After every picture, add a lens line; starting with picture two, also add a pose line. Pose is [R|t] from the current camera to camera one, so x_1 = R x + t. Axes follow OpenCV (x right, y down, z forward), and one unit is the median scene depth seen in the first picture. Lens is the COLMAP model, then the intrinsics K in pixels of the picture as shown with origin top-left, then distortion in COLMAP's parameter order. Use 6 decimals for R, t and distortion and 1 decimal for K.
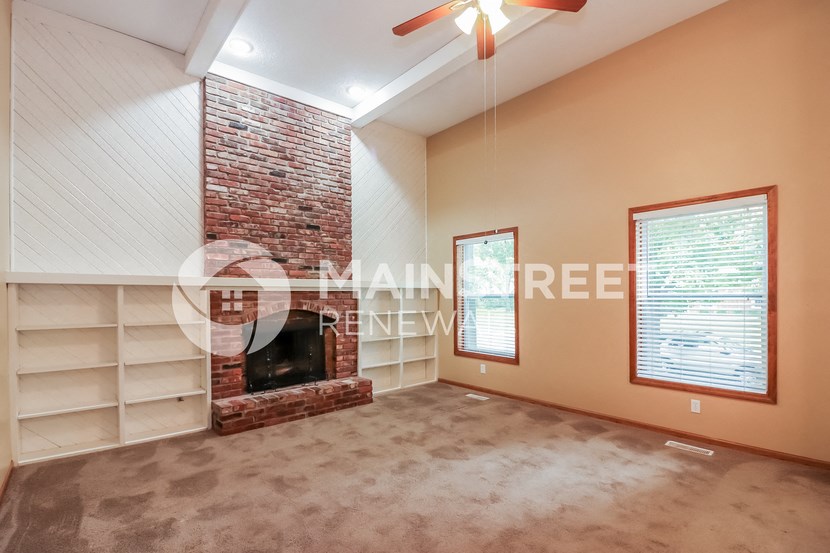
lens RADIAL K [[398.9, 0, 414.8], [0, 398.9, 297.6], [0, 0, 1]] dist [-0.000291, 0.000018]
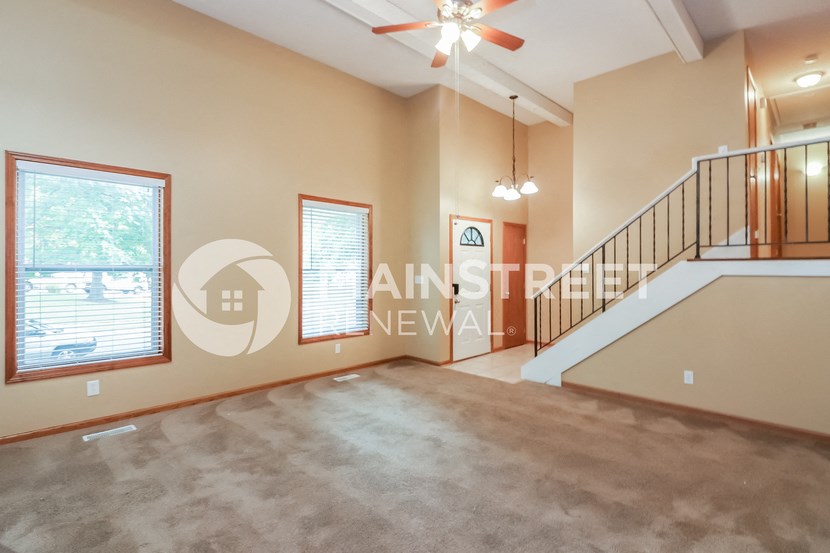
lens RADIAL K [[406.8, 0, 415.1], [0, 406.8, 266.2], [0, 0, 1]] dist [-0.000151, -0.000037]
pose [[-0.078687, 0.010801, 0.996841, -0.672580], [0.001930, 0.999941, -0.010682, -0.000123], [-0.996897, 0.001084, -0.078703, 0.766206]]
